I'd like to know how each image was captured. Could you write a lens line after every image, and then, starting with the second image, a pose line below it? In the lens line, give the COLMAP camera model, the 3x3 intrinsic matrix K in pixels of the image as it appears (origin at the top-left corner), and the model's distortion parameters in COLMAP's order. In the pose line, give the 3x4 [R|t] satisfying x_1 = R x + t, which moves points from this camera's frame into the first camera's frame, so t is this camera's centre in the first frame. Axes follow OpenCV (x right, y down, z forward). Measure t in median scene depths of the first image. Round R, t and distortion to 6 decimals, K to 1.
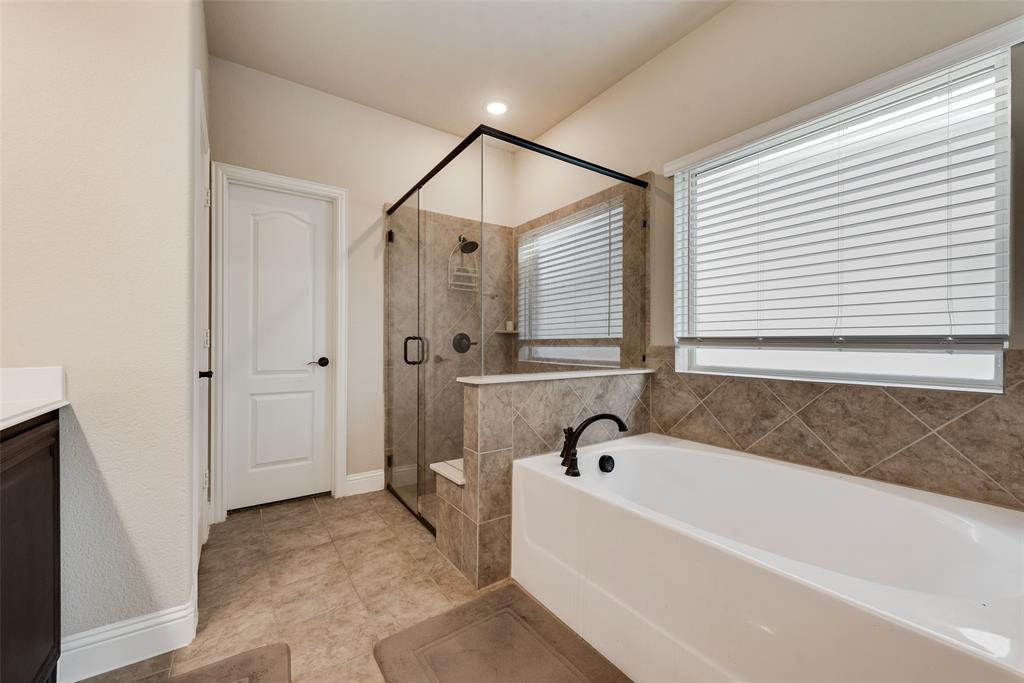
lens RADIAL K [[399.6, 0, 507.6], [0, 399.6, 343.7], [0, 0, 1]] dist [0.014044, -0.003798]
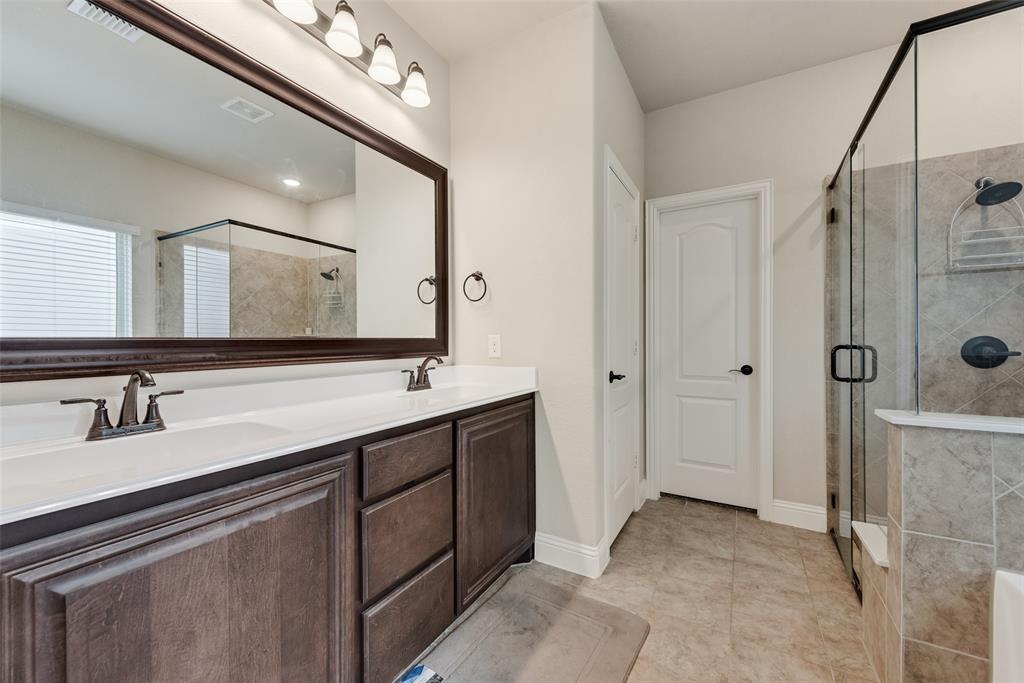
lens RADIAL K [[399.6, 0, 507.6], [0, 399.6, 343.7], [0, 0, 1]] dist [0.014044, -0.003798]
pose [[0.444146, 0.002371, -0.895951, 0.168740], [0.000667, 0.999995, 0.002977, -0.024499], [0.895954, -0.001920, 0.444143, 0.090743]]
